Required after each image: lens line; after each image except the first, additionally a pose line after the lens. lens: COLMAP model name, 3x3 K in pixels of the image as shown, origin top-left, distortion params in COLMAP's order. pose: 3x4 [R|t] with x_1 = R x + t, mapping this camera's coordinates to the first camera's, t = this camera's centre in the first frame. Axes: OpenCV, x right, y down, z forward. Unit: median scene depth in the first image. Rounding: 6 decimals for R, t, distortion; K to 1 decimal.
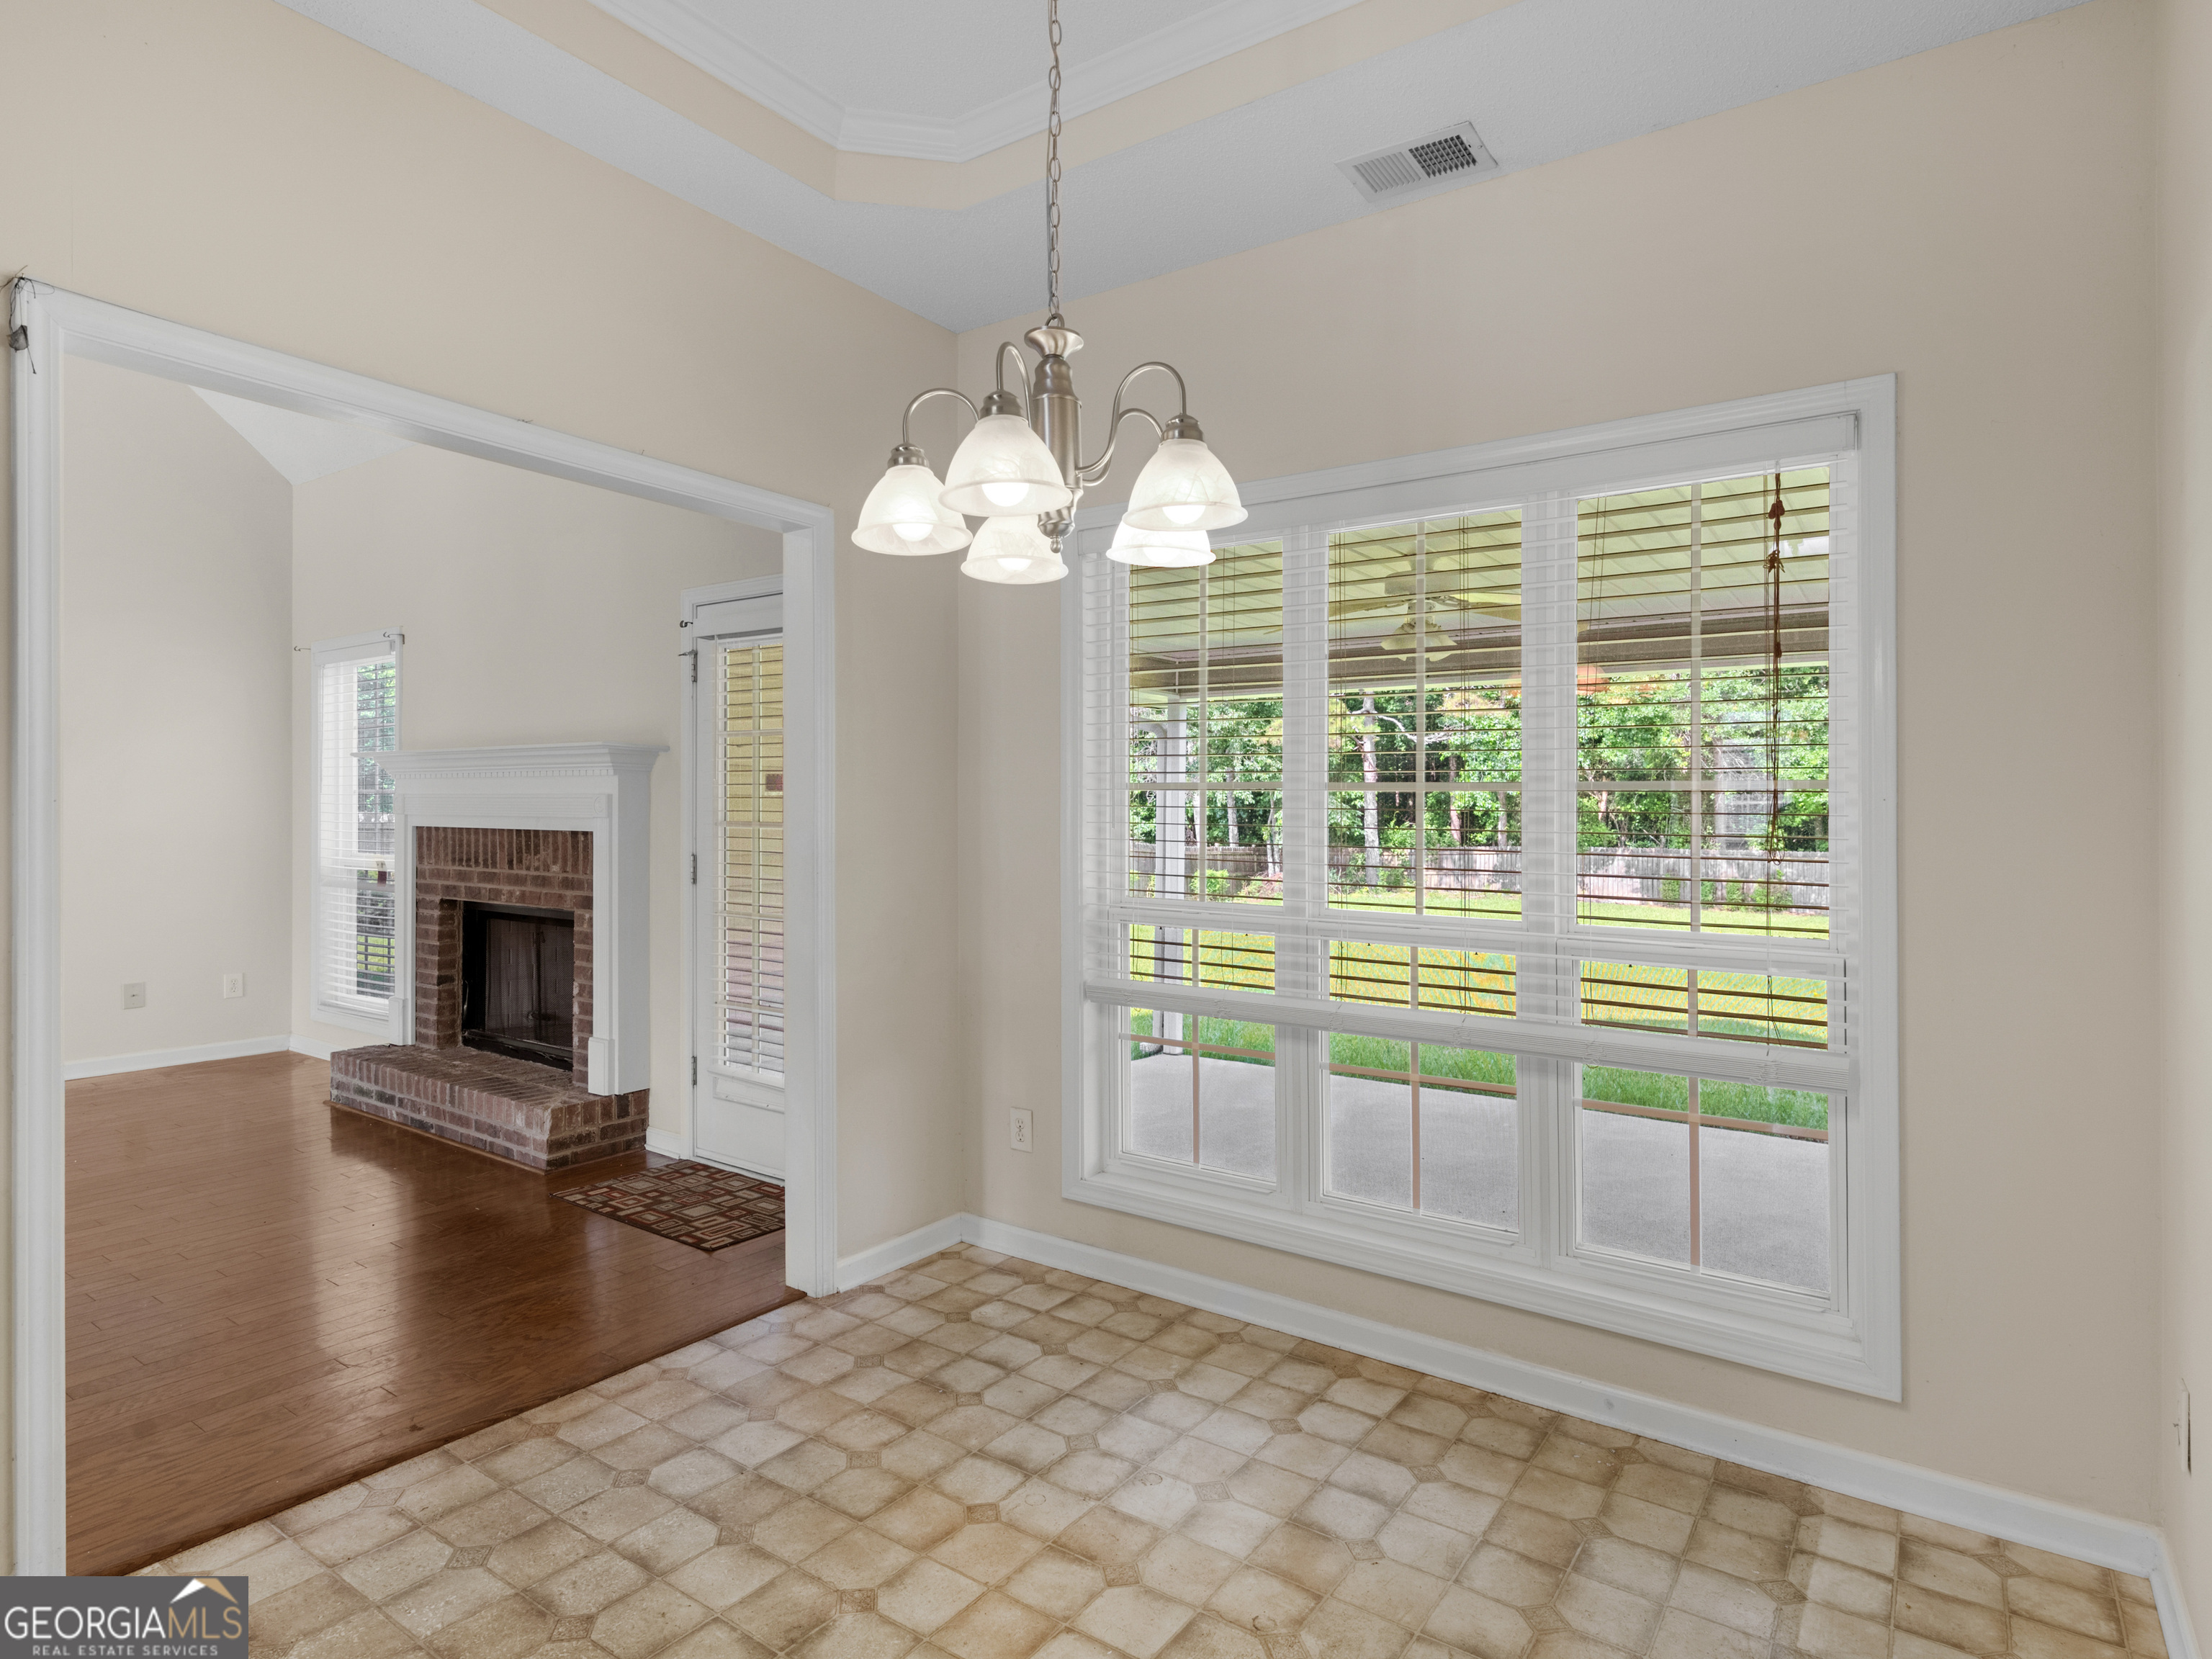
lens RADIAL K [[1150.3, 0, 1193.2], [0, 1150.3, 810.7], [0, 0, 1]] dist [0.002710, 0.000956]
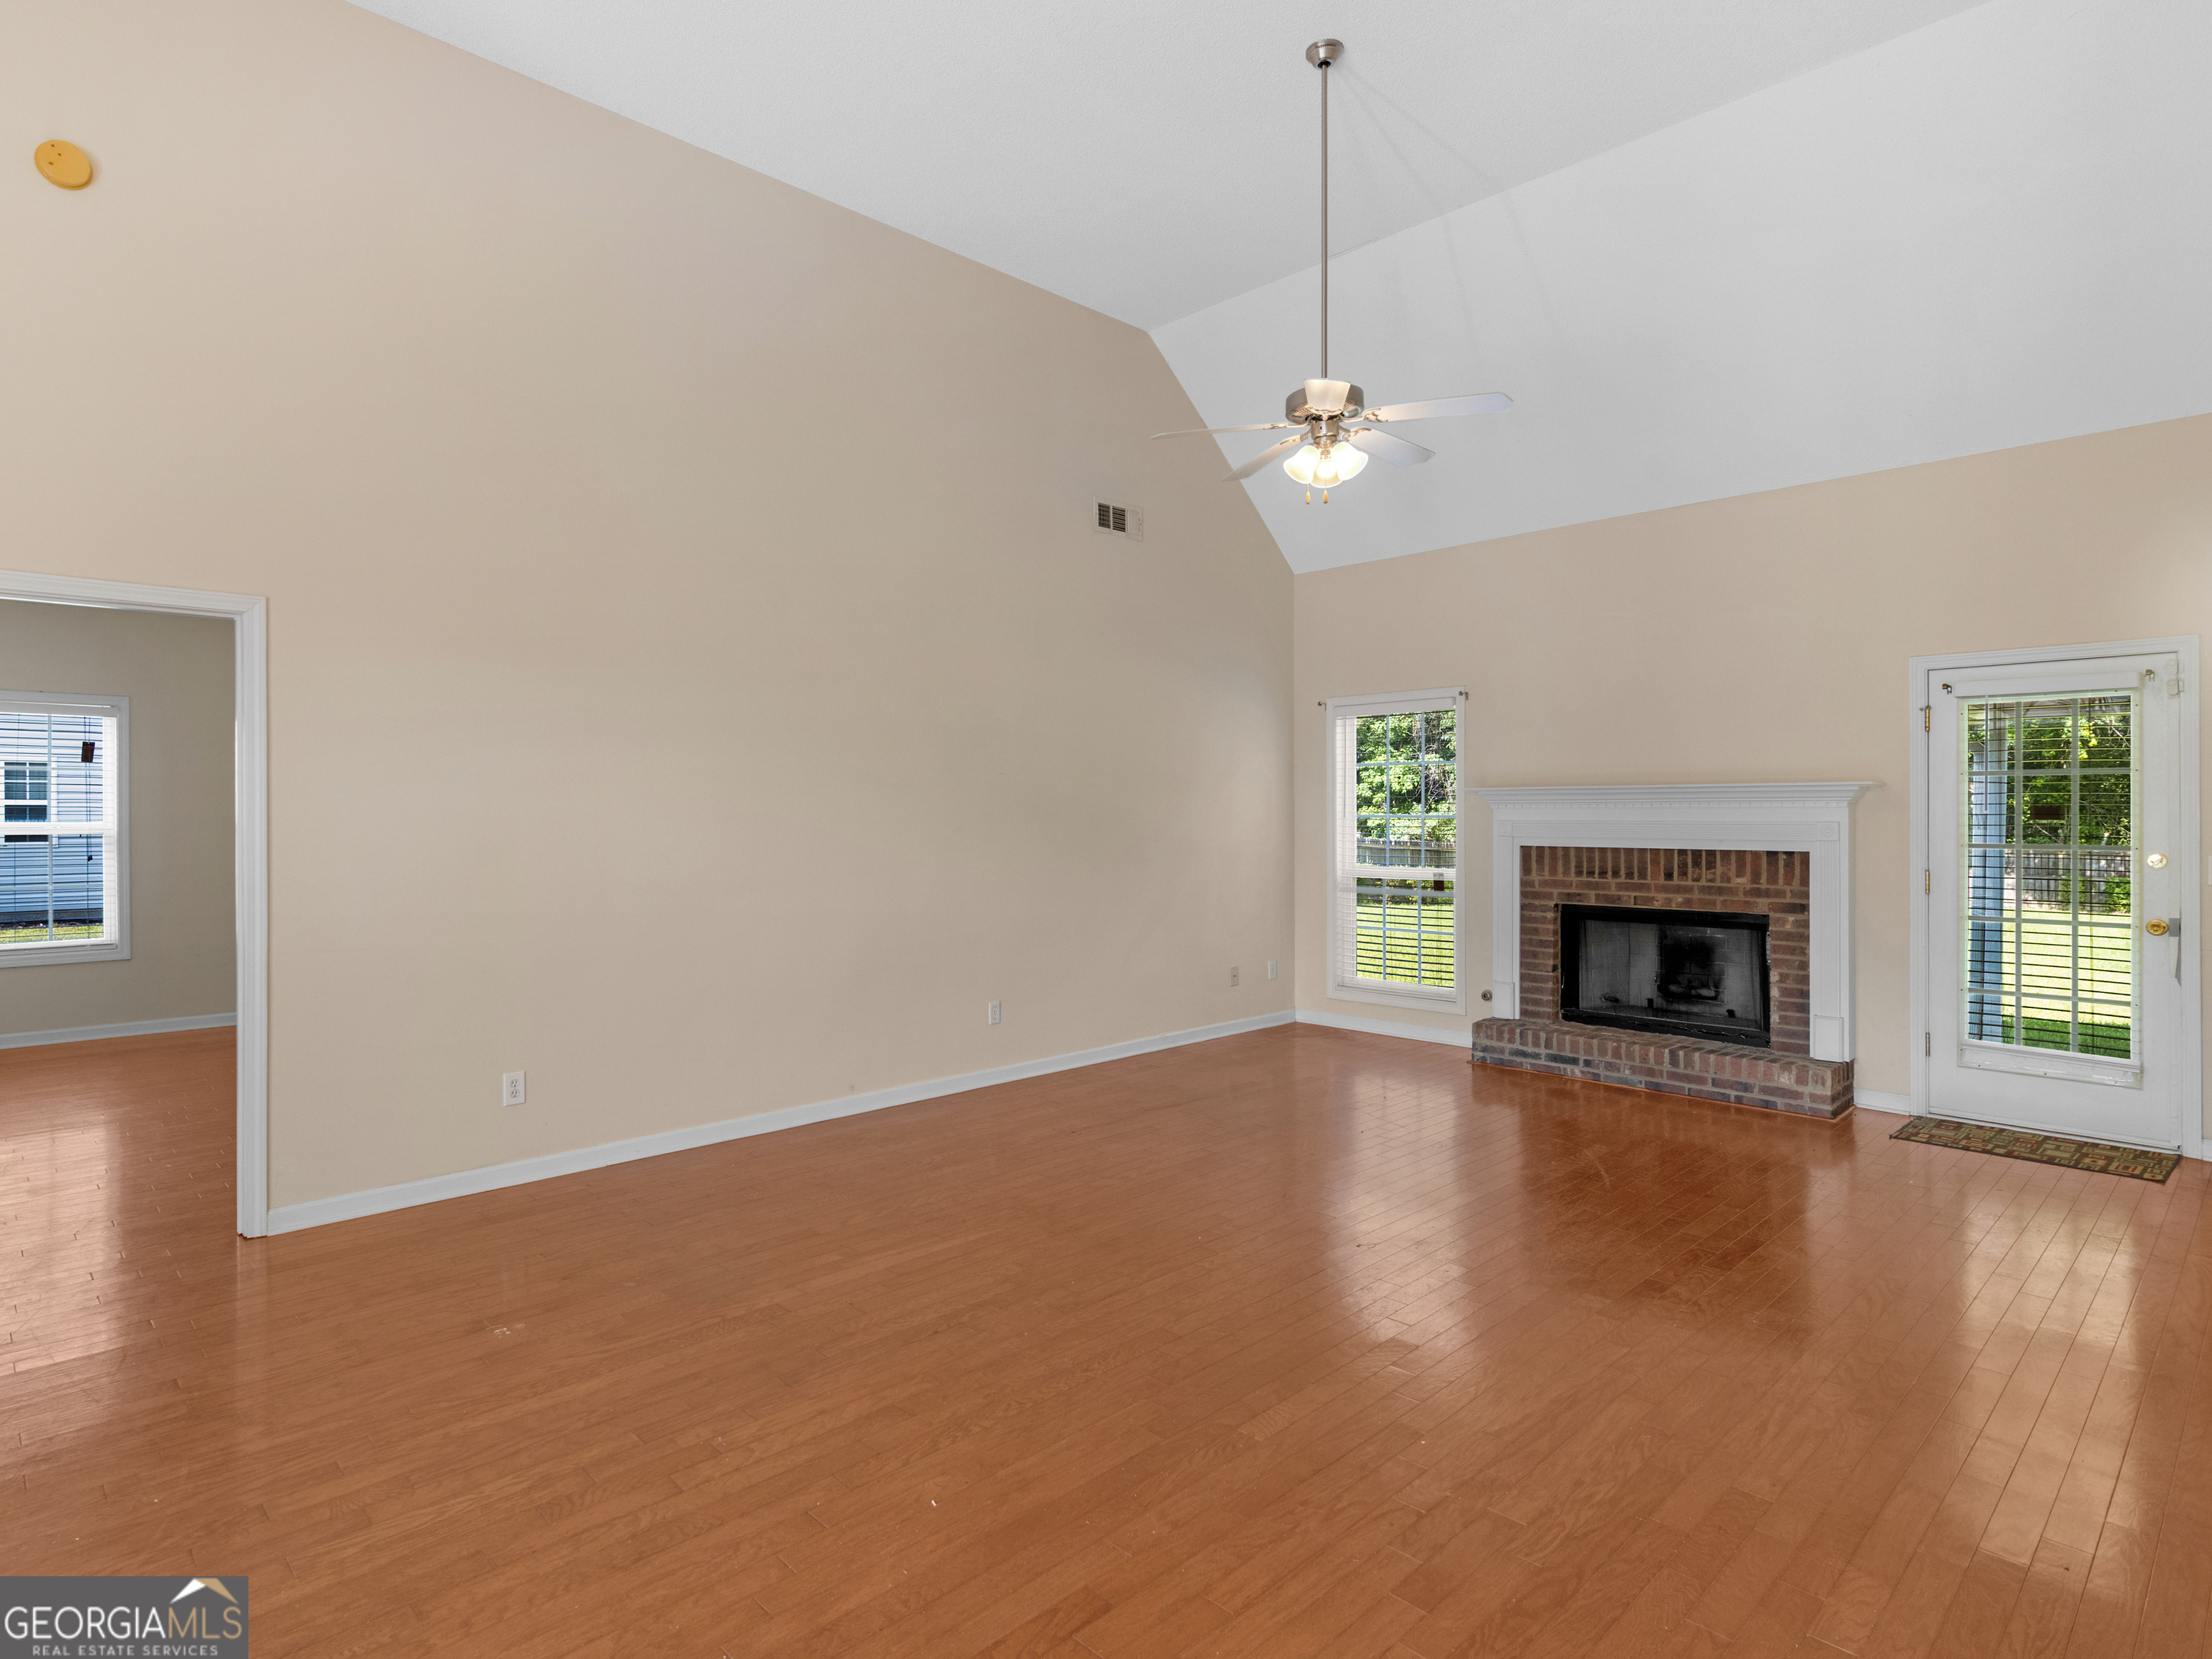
lens RADIAL K [[1150.3, 0, 1193.2], [0, 1150.3, 810.7], [0, 0, 1]] dist [0.002710, 0.000956]
pose [[0.985731, -0.012166, -0.167887, -0.896997], [0.012961, 0.999909, 0.003639, -0.036870], [0.167828, -0.005763, 0.985800, -0.325299]]
